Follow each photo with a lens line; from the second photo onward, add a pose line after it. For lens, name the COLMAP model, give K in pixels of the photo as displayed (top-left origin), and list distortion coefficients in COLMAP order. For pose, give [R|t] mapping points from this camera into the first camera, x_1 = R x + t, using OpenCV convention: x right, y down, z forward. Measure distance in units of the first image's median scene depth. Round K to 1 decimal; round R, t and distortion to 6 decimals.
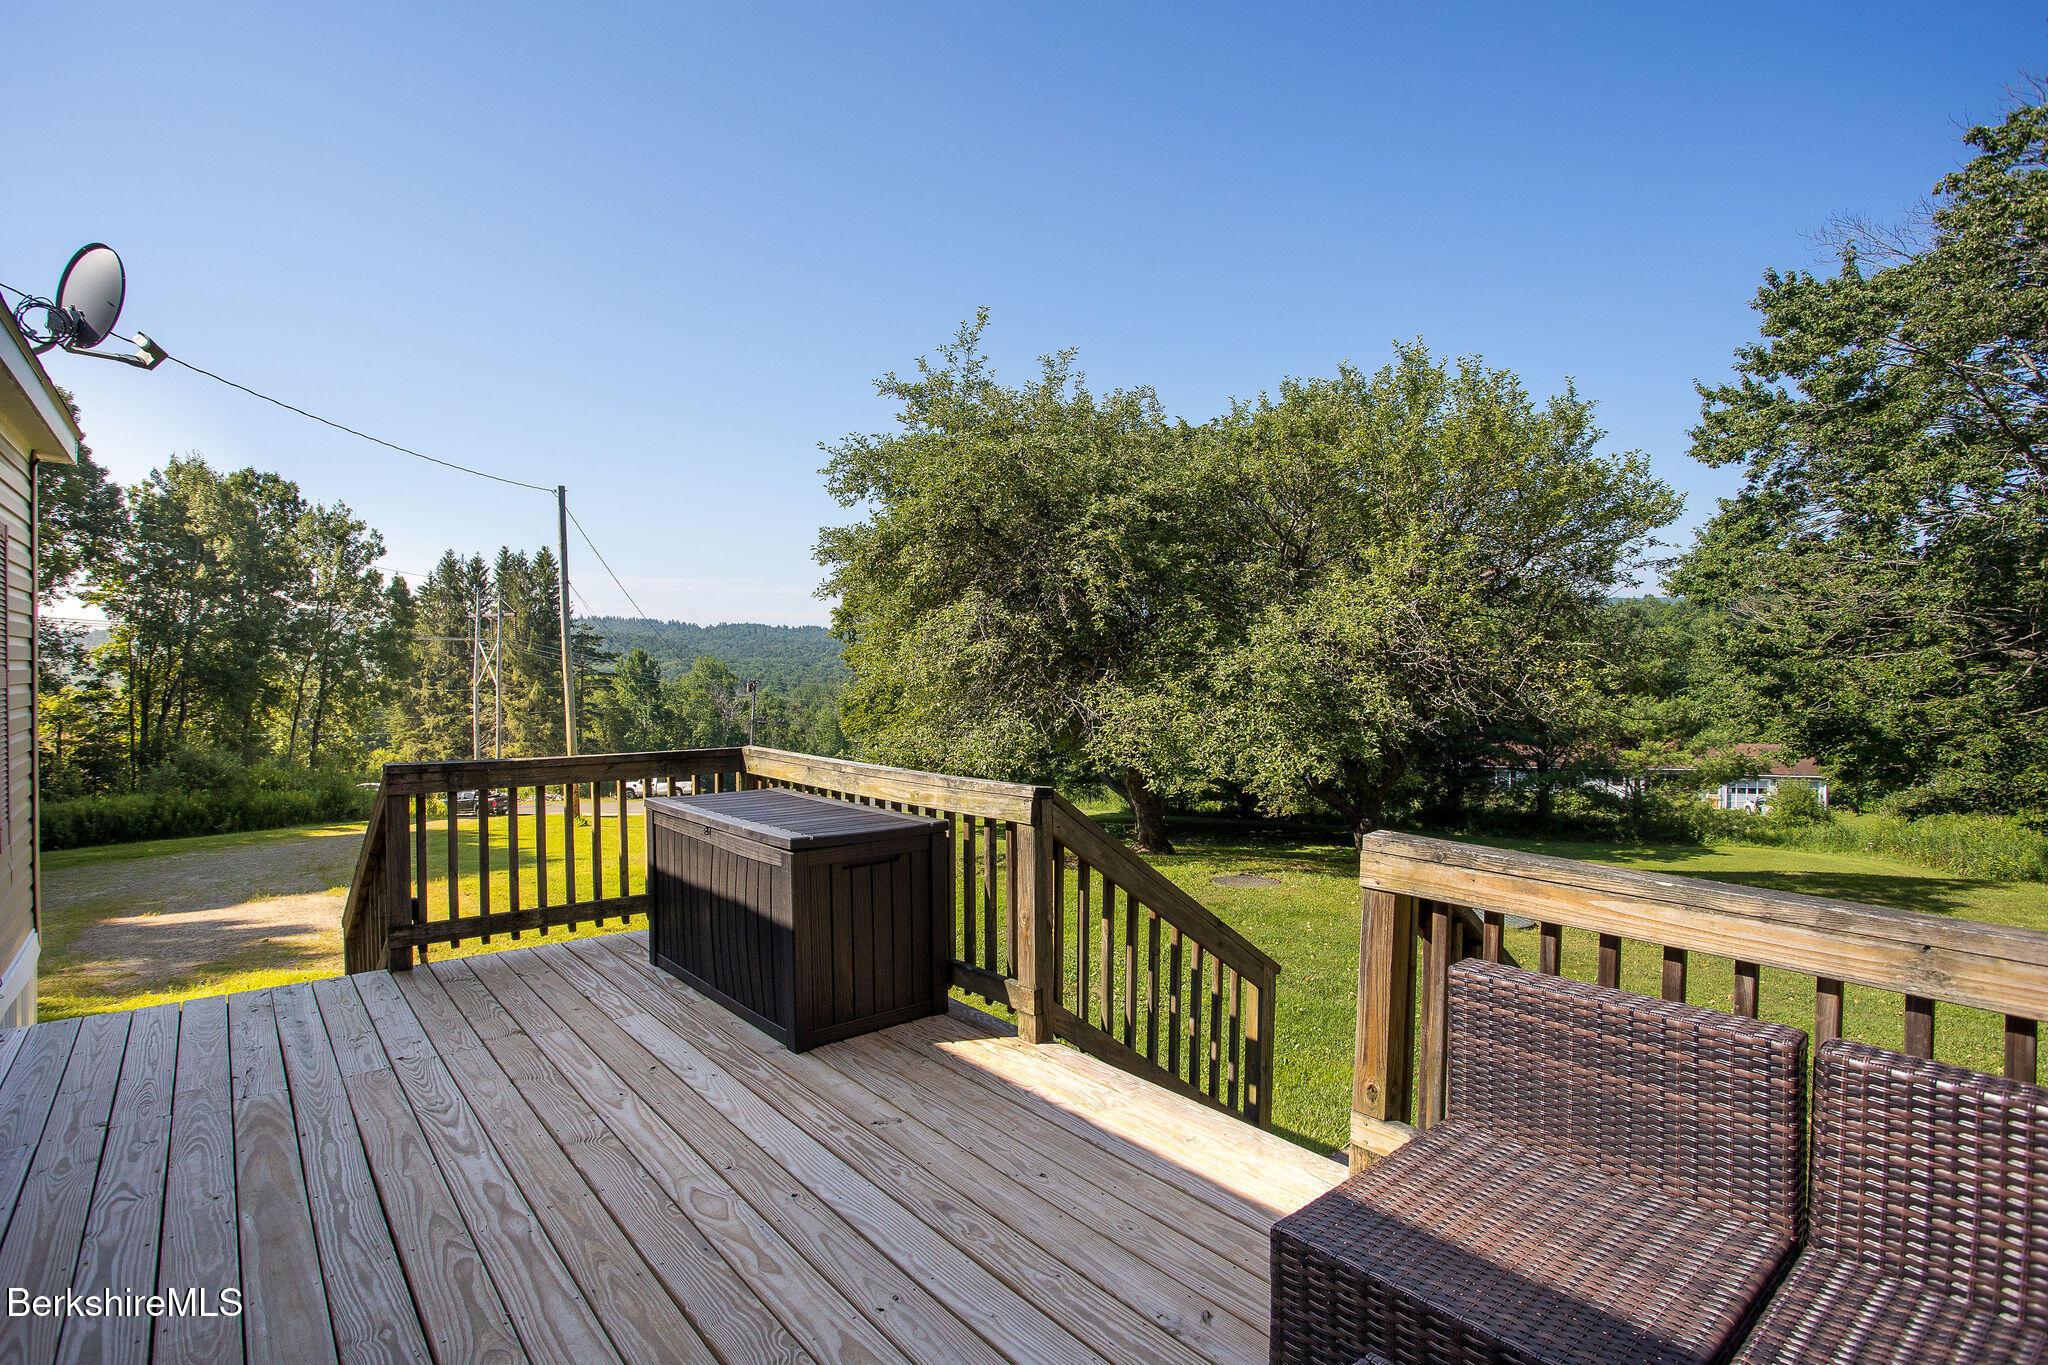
lens RADIAL K [[1015.4, 0, 1034.1], [0, 1015.4, 671.0], [0, 0, 1]] dist [-0.049931, 0.007894]
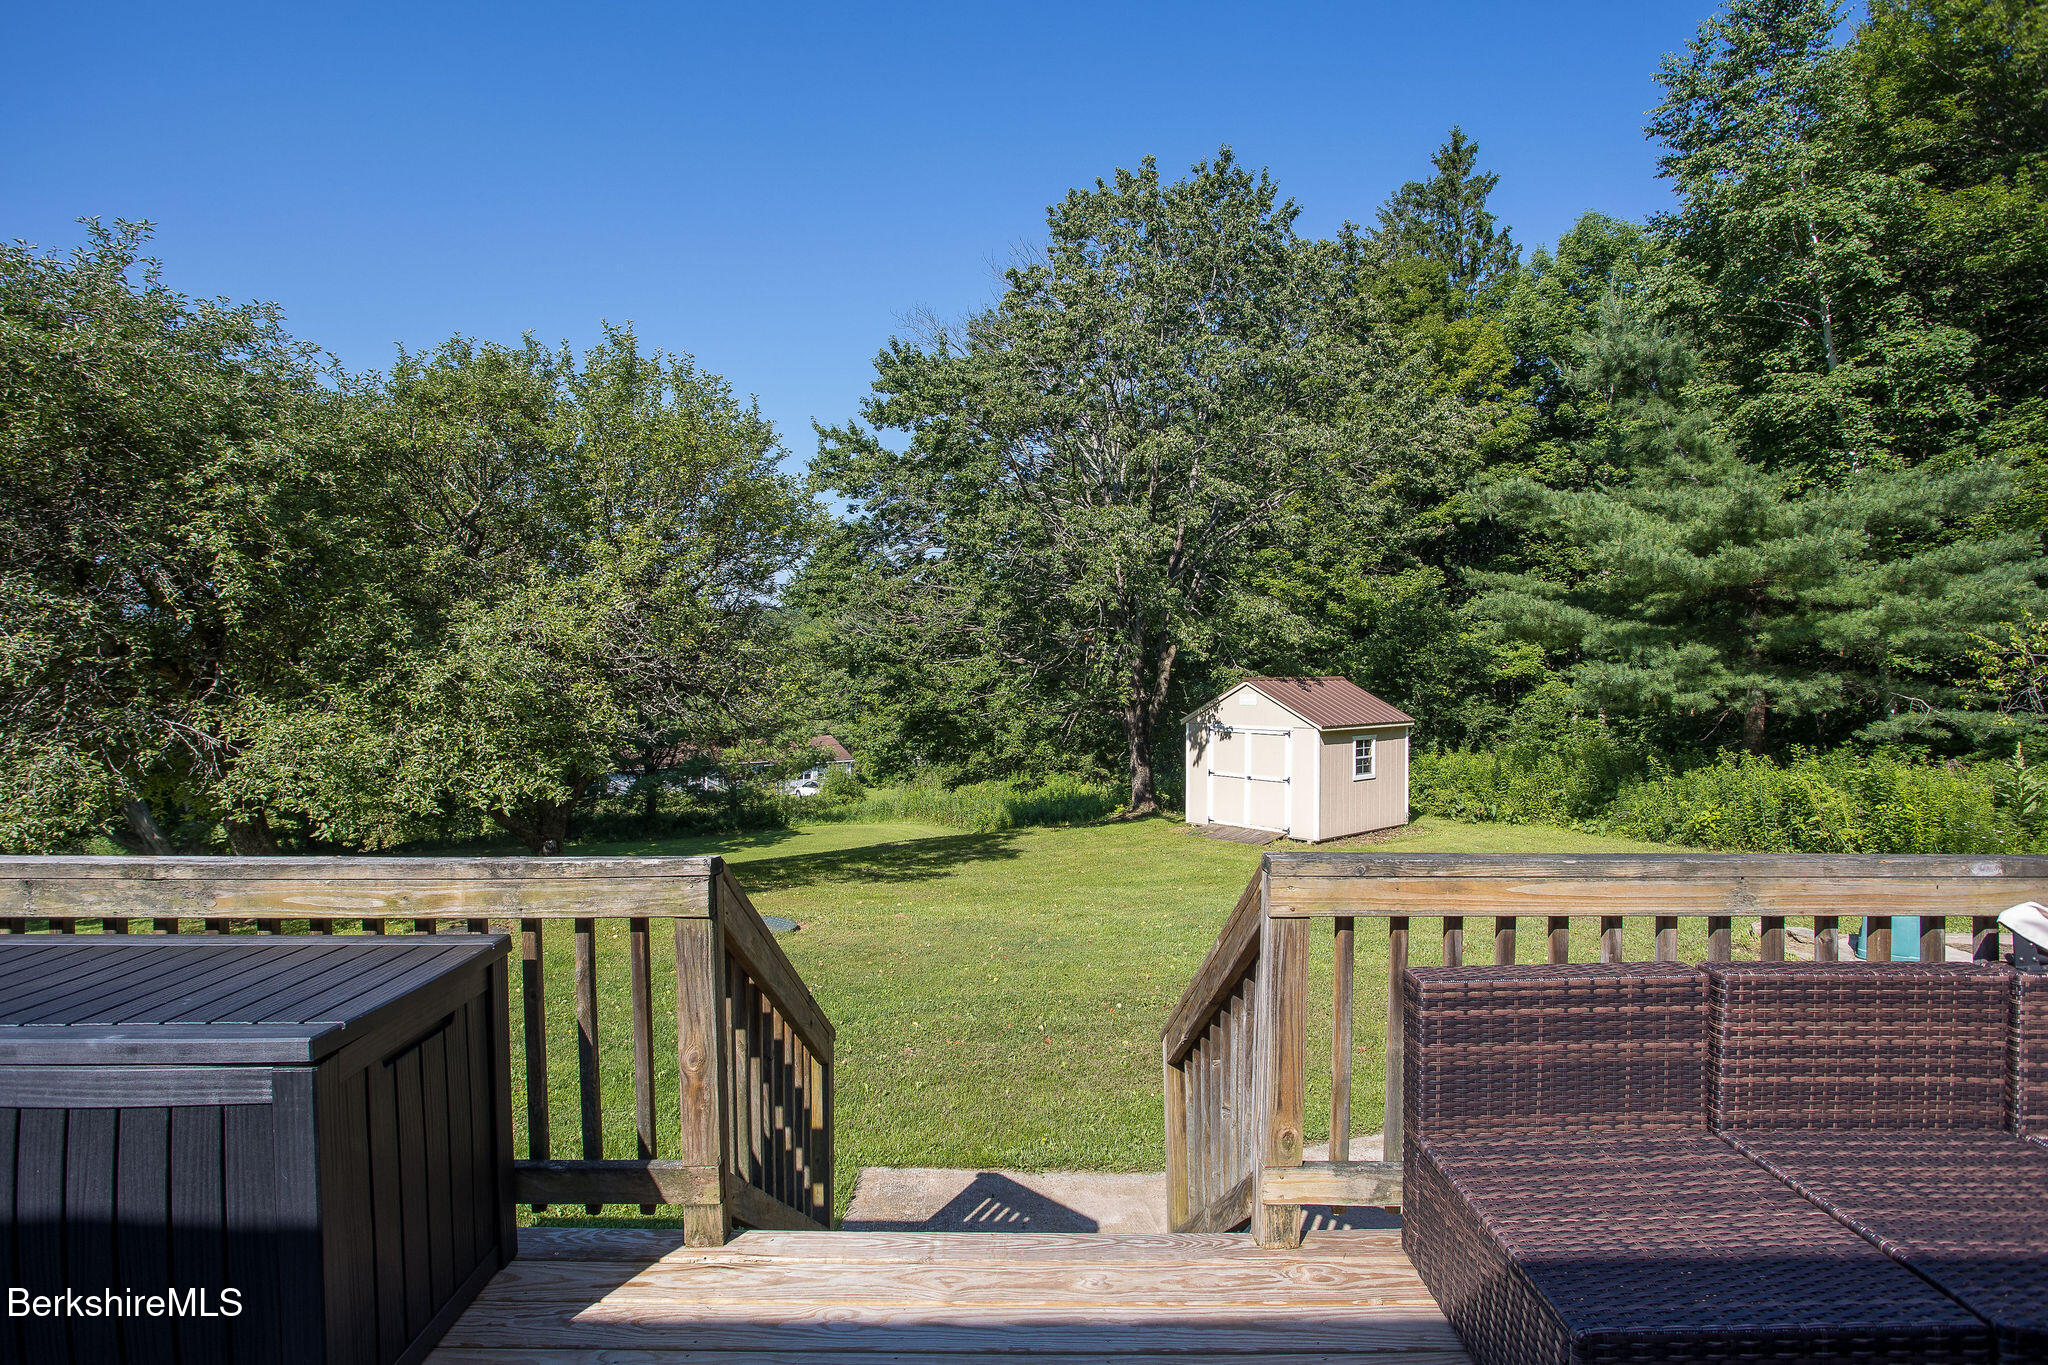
lens RADIAL K [[1015.4, 0, 1026.2], [0, 1015.4, 673.7], [0, 0, 1]] dist [-0.049931, 0.007894]
pose [[0.646198, -0.007187, 0.763136, -0.102963], [0.009522, 0.999954, 0.001354, -0.001194], [-0.763110, 0.006391, 0.646237, 0.119585]]
